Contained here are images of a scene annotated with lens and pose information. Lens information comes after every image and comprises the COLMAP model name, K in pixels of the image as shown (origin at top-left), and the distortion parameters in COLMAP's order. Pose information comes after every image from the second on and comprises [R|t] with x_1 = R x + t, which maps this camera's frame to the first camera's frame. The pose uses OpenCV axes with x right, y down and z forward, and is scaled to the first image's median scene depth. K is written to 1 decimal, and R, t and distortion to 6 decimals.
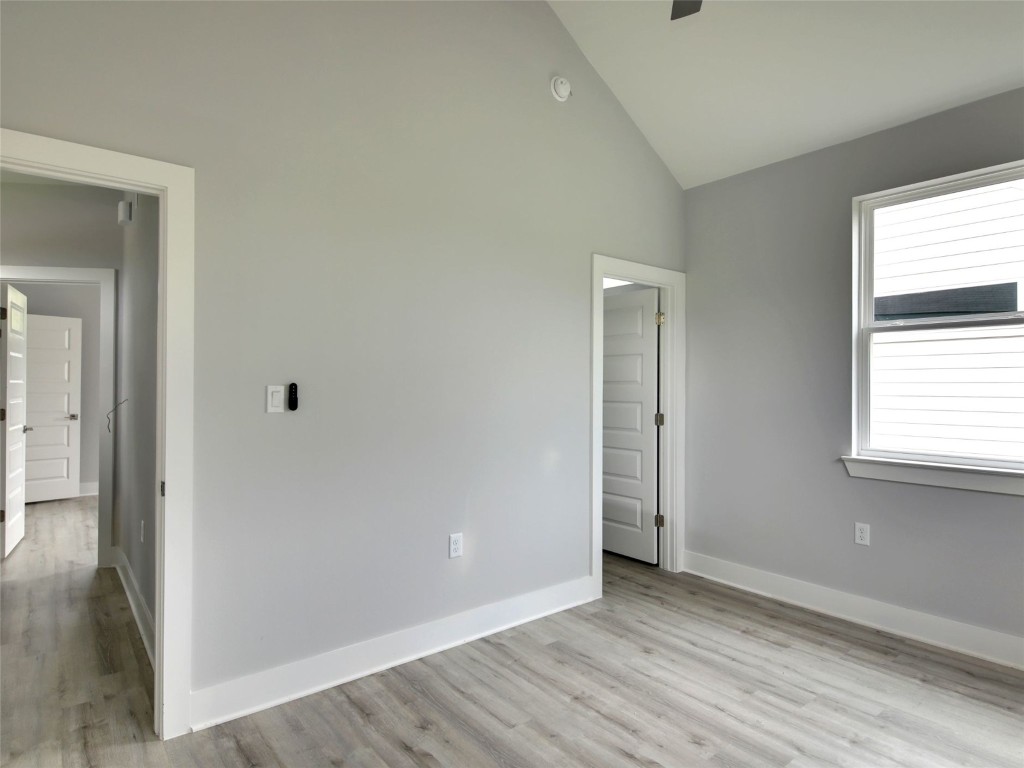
lens RADIAL K [[570.1, 0, 508.7], [0, 570.1, 383.2], [0, 0, 1]] dist [0.030790, -0.030394]
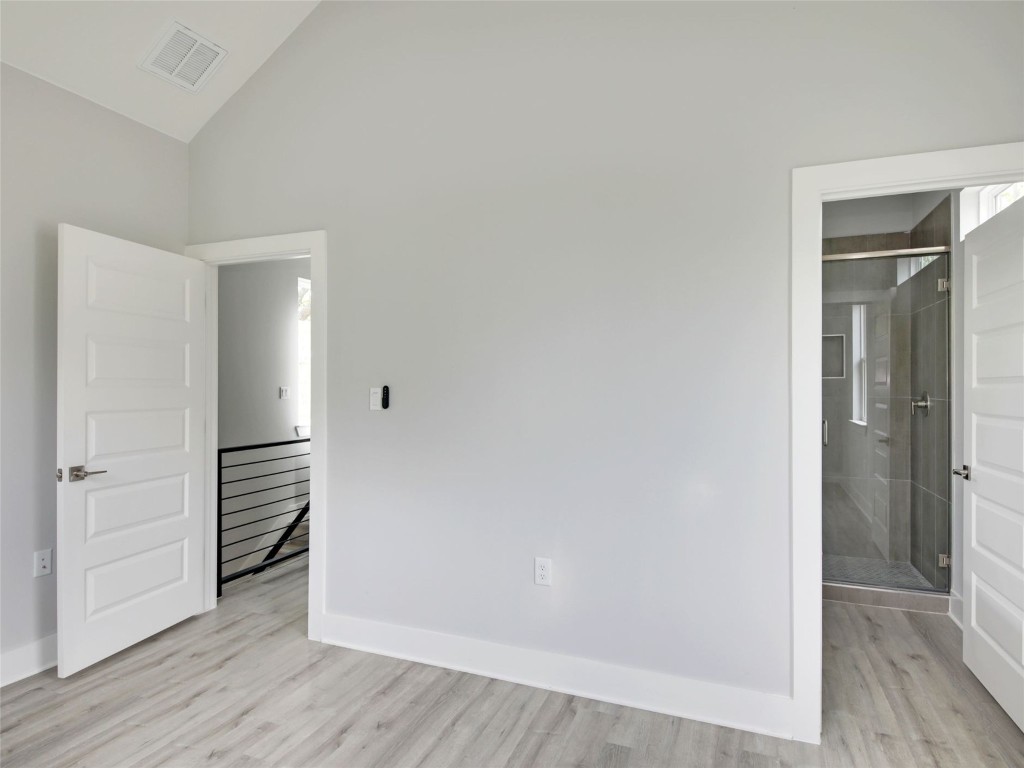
lens RADIAL K [[576.3, 0, 508.3], [0, 576.3, 383.7], [0, 0, 1]] dist [0.040345, -0.033871]
pose [[0.499424, -0.004081, -0.866348, 0.710233], [0.004995, 0.999986, -0.001831, -0.000475], [0.866343, -0.003412, 0.499437, 0.569761]]
